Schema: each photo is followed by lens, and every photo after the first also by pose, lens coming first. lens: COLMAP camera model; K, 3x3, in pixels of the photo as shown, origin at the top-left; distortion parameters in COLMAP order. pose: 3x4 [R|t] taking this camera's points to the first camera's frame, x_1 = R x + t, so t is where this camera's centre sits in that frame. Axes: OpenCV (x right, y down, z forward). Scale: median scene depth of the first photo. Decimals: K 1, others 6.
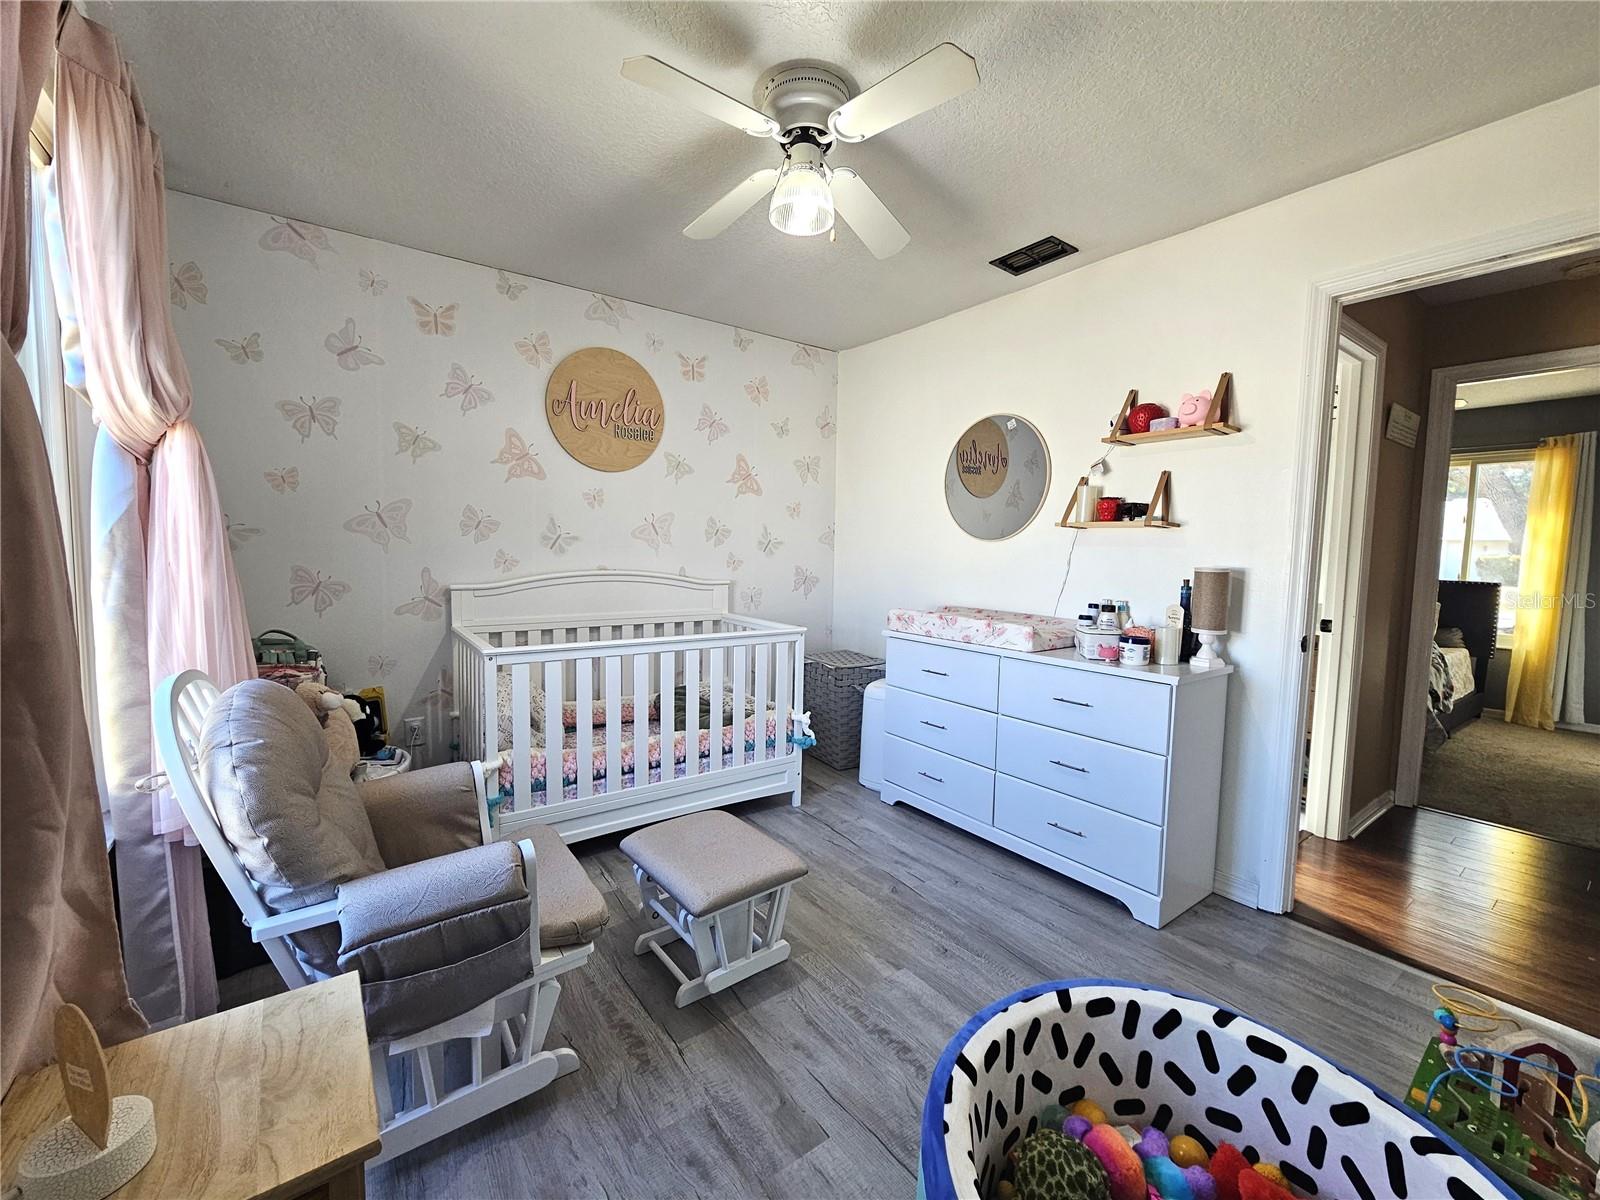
lens RADIAL K [[651.5, 0, 795.7], [0, 651.5, 596.4], [0, 0, 1]] dist [-0.001951, -0.000027]
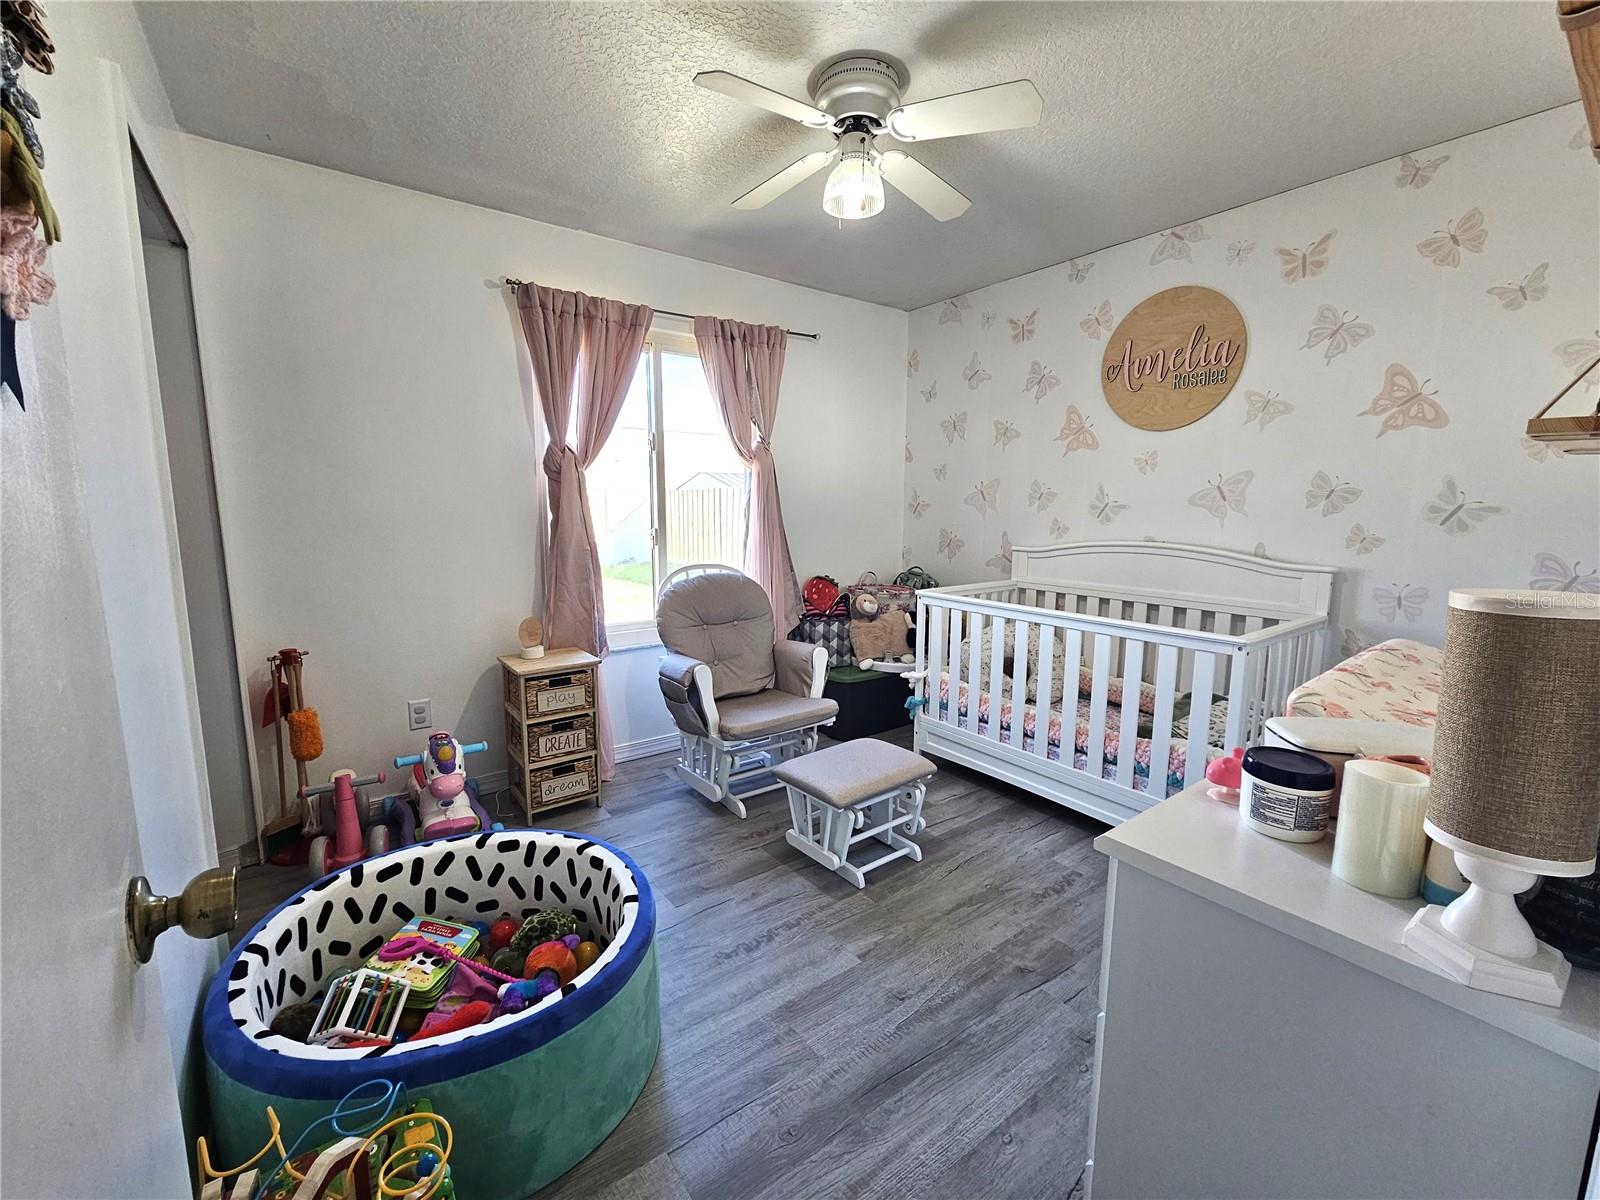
lens RADIAL K [[651.5, 0, 795.7], [0, 651.5, 596.4], [0, 0, 1]] dist [-0.001951, -0.000027]
pose [[0.012788, 0.122549, -0.992380, 0.662497], [-0.079652, 0.989432, 0.121159, -0.038590], [0.996741, 0.077496, 0.022414, 0.537343]]
